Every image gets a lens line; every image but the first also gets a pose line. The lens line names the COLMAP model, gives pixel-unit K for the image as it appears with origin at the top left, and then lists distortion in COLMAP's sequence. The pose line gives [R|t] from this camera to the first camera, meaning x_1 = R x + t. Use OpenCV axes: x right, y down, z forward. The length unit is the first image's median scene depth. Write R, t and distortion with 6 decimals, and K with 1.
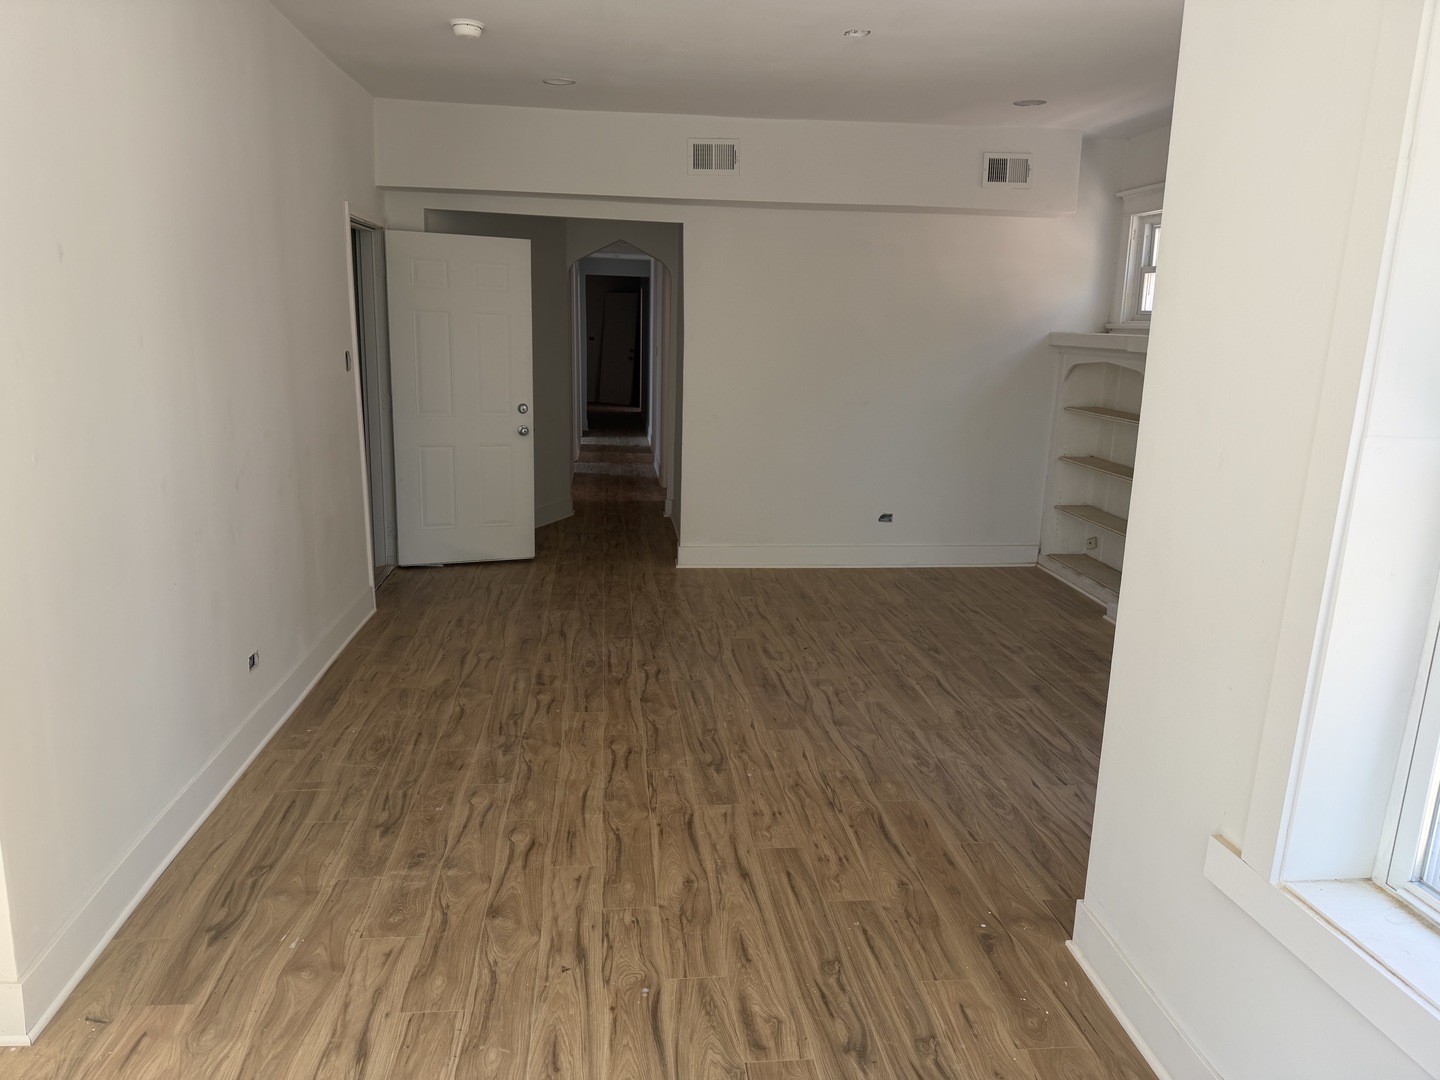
lens RADIAL K [[995.6, 0, 720.0], [0, 995.6, 540.0], [0, 0, 1]] dist [-0.003955, -0.004128]
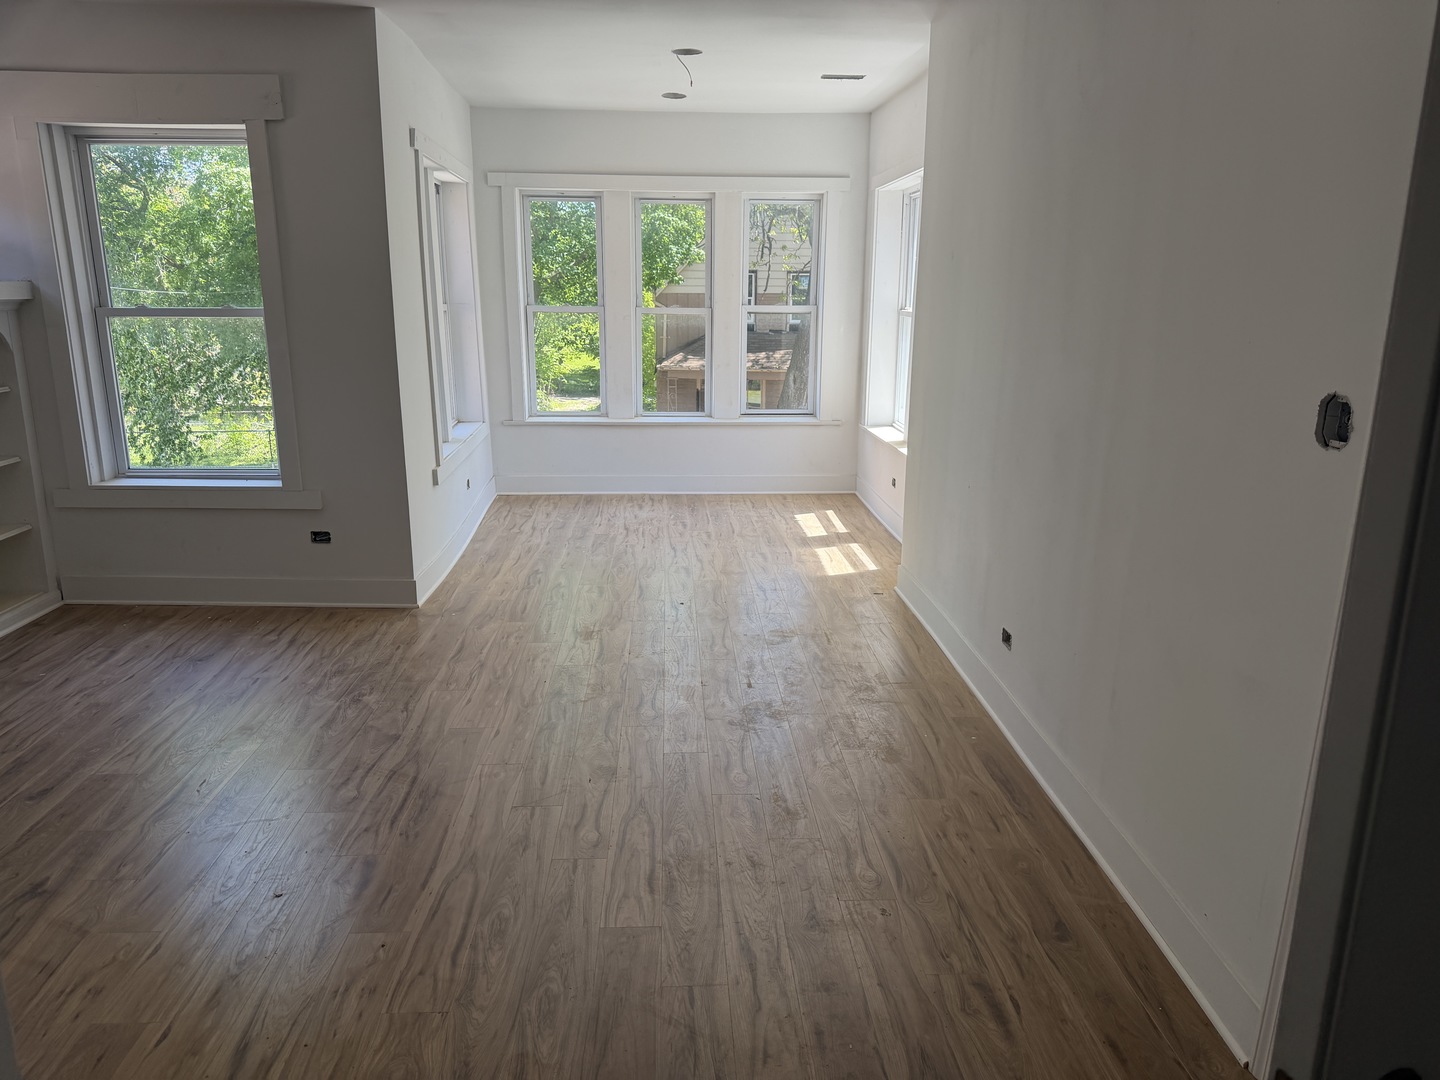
lens RADIAL K [[995.6, 0, 720.0], [0, 995.6, 540.0], [0, 0, 1]] dist [-0.003955, -0.004128]
pose [[-0.997051, -0.059204, 0.048819, -0.221824], [-0.031161, 0.893761, 0.447459, -0.414583], [-0.070124, 0.444619, -0.892971, 1.888524]]
